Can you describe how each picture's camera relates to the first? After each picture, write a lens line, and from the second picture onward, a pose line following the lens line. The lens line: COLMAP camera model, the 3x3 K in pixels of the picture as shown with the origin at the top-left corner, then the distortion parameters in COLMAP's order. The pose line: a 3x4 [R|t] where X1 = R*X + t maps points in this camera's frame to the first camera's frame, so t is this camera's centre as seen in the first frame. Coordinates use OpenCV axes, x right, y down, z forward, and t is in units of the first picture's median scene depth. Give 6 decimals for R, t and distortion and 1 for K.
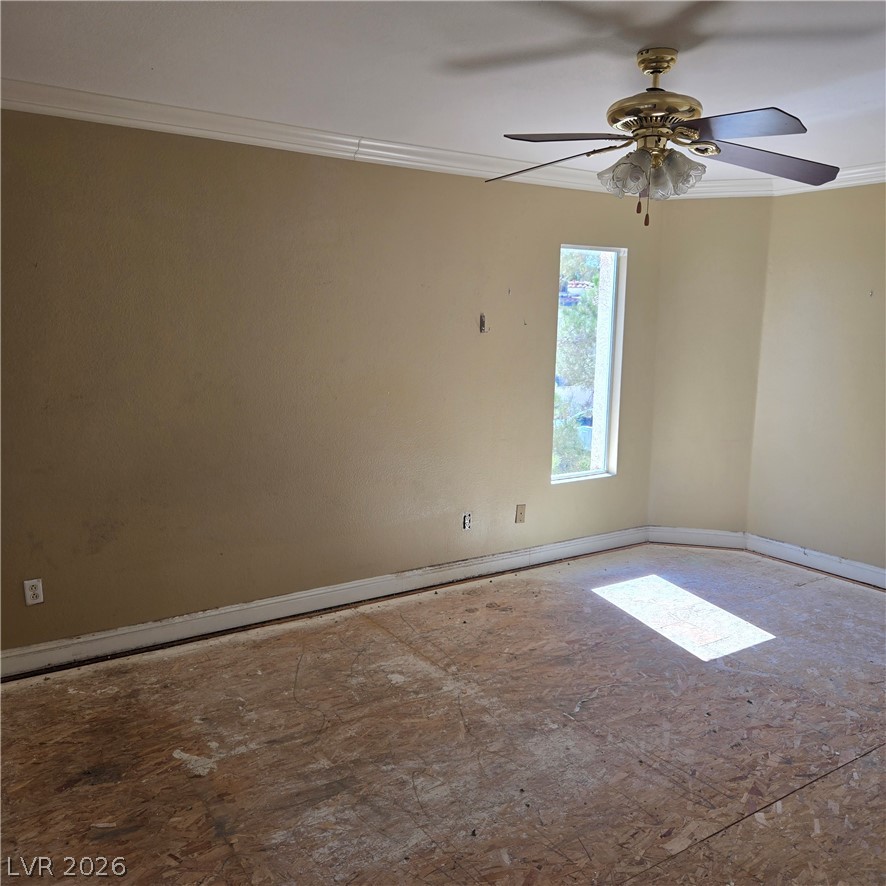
lens RADIAL K [[788.4, 0, 431.3], [0, 788.4, 449.3], [0, 0, 1]] dist [0.069696, -0.072839]
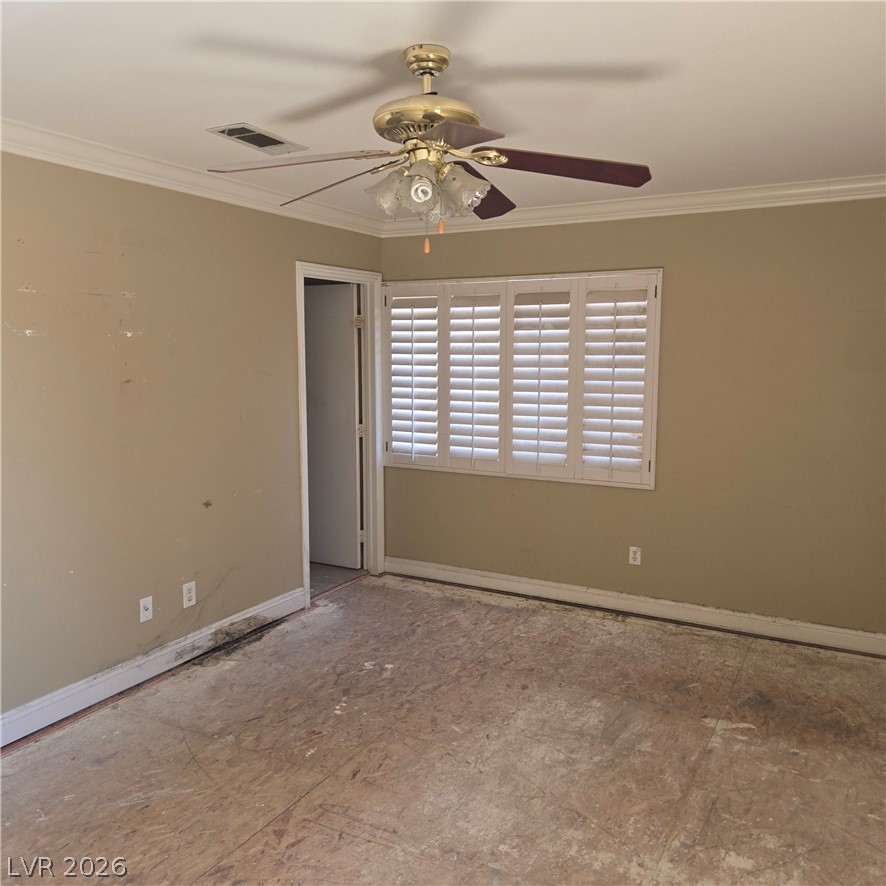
lens RADIAL K [[784.4, 0, 443.0], [0, 784.4, 443.0], [0, 0, 1]] dist [0.070184, -0.069201]
pose [[-0.876867, 0.042226, -0.478874, 0.526535], [-0.097556, 0.959778, 0.263266, -0.242414], [0.470730, 0.277567, -0.837478, 1.383262]]
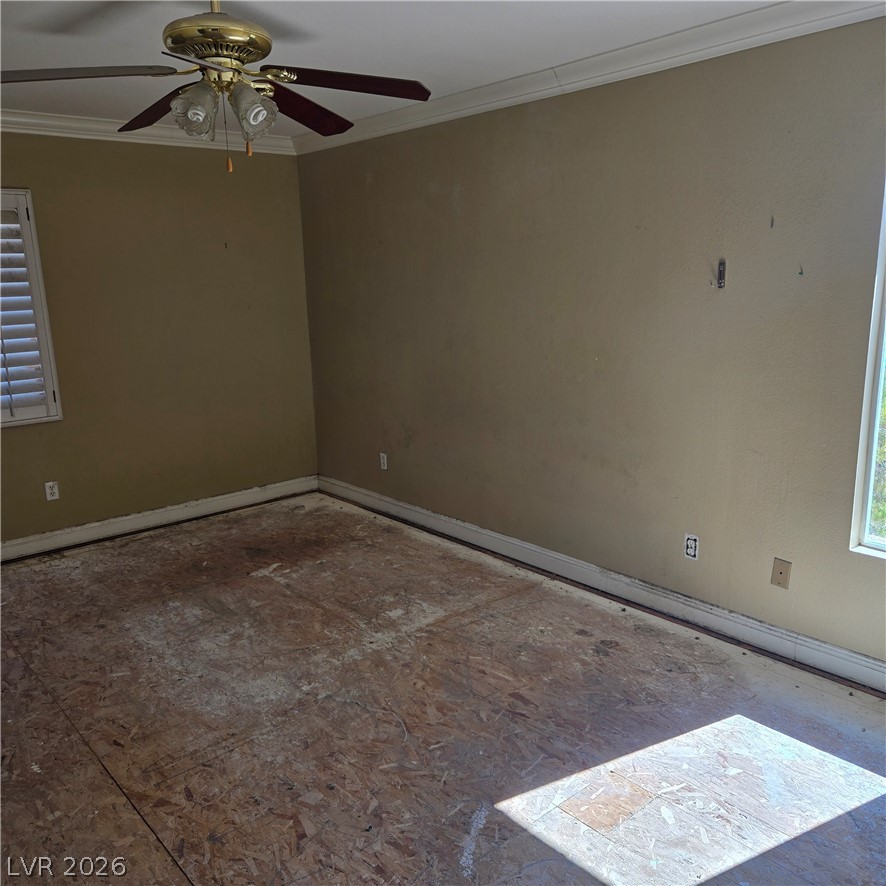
lens RADIAL K [[784.4, 0, 443.0], [0, 784.4, 443.0], [0, 0, 1]] dist [0.070184, -0.069201]
pose [[0.133789, 0.197381, -0.971155, 0.968047], [-0.141788, 0.973695, 0.178365, -0.138586], [0.980814, 0.113835, 0.158256, 0.872027]]
